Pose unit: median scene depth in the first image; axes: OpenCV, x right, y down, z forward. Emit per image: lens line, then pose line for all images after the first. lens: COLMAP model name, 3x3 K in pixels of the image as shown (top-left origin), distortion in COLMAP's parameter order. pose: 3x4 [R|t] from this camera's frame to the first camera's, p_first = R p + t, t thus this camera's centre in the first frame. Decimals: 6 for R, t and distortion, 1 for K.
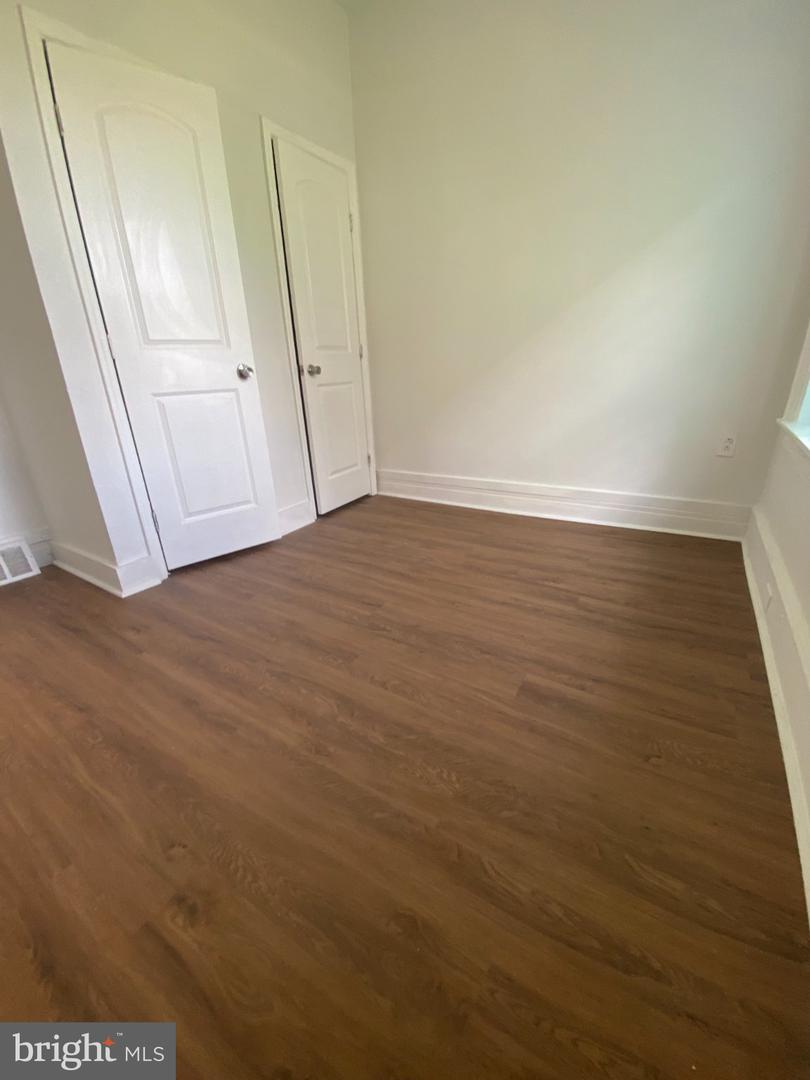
lens RADIAL K [[430.0, 0, 407.0], [0, 430.0, 539.2], [0, 0, 1]] dist [0.041523, -0.037750]
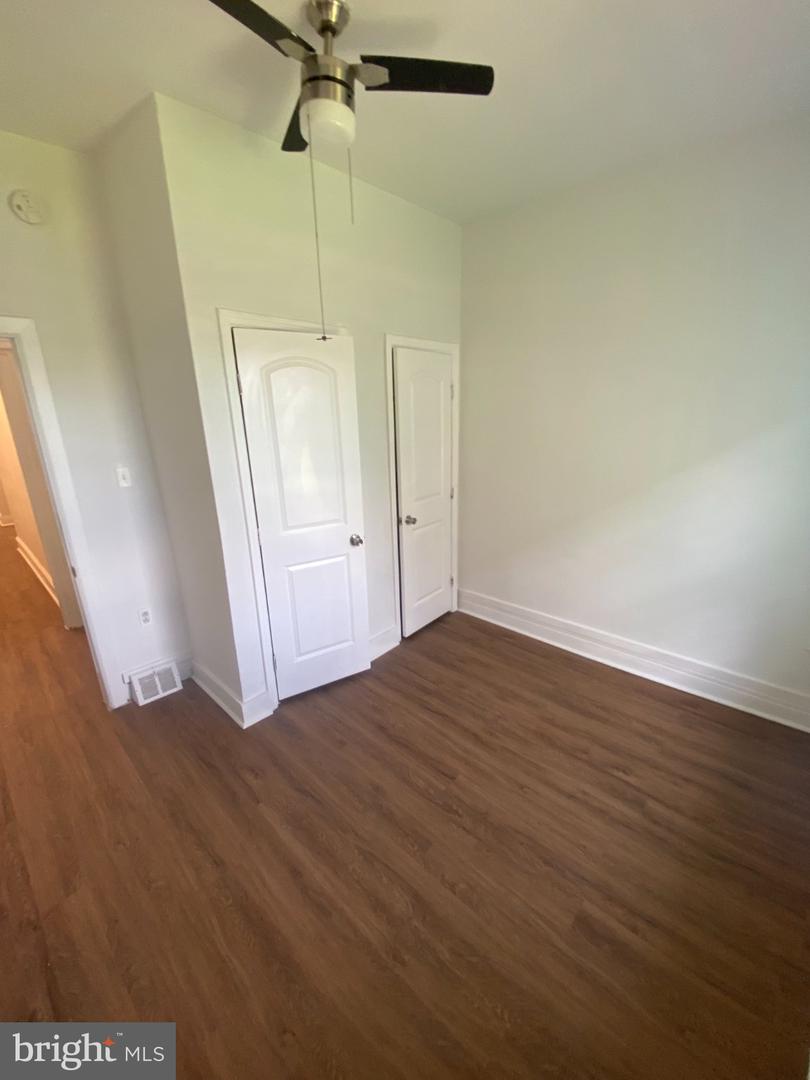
lens RADIAL K [[434.6, 0, 408.2], [0, 434.6, 537.8], [0, 0, 1]] dist [0.027448, -0.021411]
pose [[0.981593, 0.063158, -0.180240, -0.011824], [-0.080579, 0.992584, -0.091021, -0.304945], [0.173154, 0.103869, 0.979402, -0.169402]]
